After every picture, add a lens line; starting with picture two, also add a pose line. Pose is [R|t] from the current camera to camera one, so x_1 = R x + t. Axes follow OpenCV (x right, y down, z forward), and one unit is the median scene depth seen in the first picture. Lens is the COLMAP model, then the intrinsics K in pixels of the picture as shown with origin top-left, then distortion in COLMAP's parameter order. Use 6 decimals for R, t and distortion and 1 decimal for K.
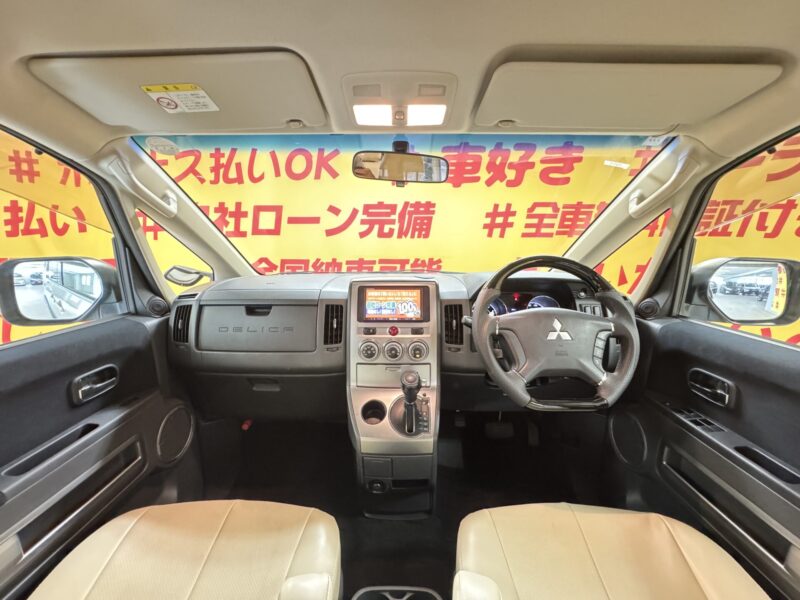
lens RADIAL K [[320.3, 0, 398.2], [0, 320.3, 299.6], [0, 0, 1]] dist [-0.000789, -0.000226]
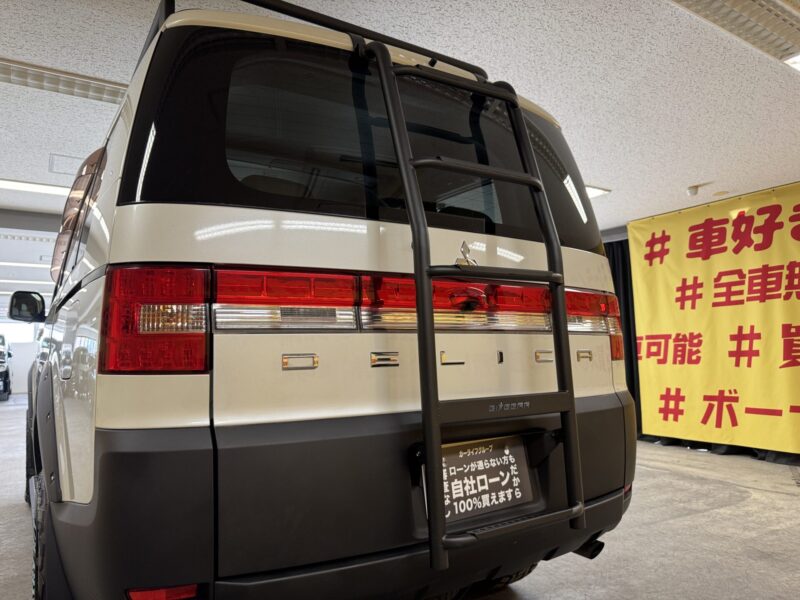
lens RADIAL K [[580.9, 0, 400.0], [0, 580.9, 300.0], [0, 0, 1]] dist [-0.021164, 0.001874]
pose [[0.547205, -0.101868, -0.830776, 1.376120], [-0.140787, 0.967222, -0.211331, 0.306194], [0.825073, 0.232603, 0.514927, -0.743508]]
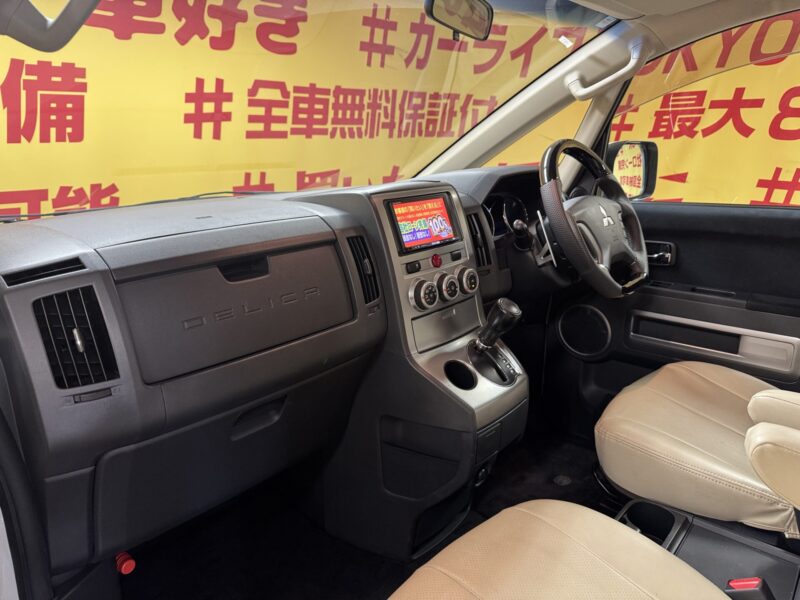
lens RADIAL K [[586.8, 0, 404.3], [0, 586.8, 296.5], [0, 0, 1]] dist [0.006822, -0.007013]
pose [[0.636053, -0.207681, 0.743172, -0.308158], [0.166961, 0.977326, 0.130220, -0.000514], [-0.753366, 0.041254, 0.656306, 0.074114]]
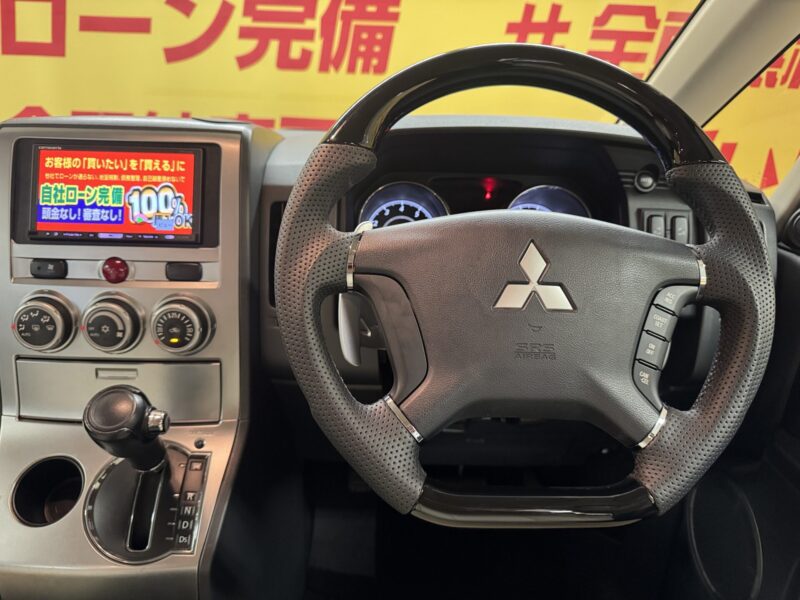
lens RADIAL K [[580.9, 0, 400.0], [0, 580.9, 300.0], [0, 0, 1]] dist [-0.021164, 0.001874]
pose [[0.998617, 0.019810, 0.048692, 0.083843], [-0.026959, 0.988187, 0.150865, 0.007964], [-0.045129, -0.151969, 0.987354, 0.107427]]
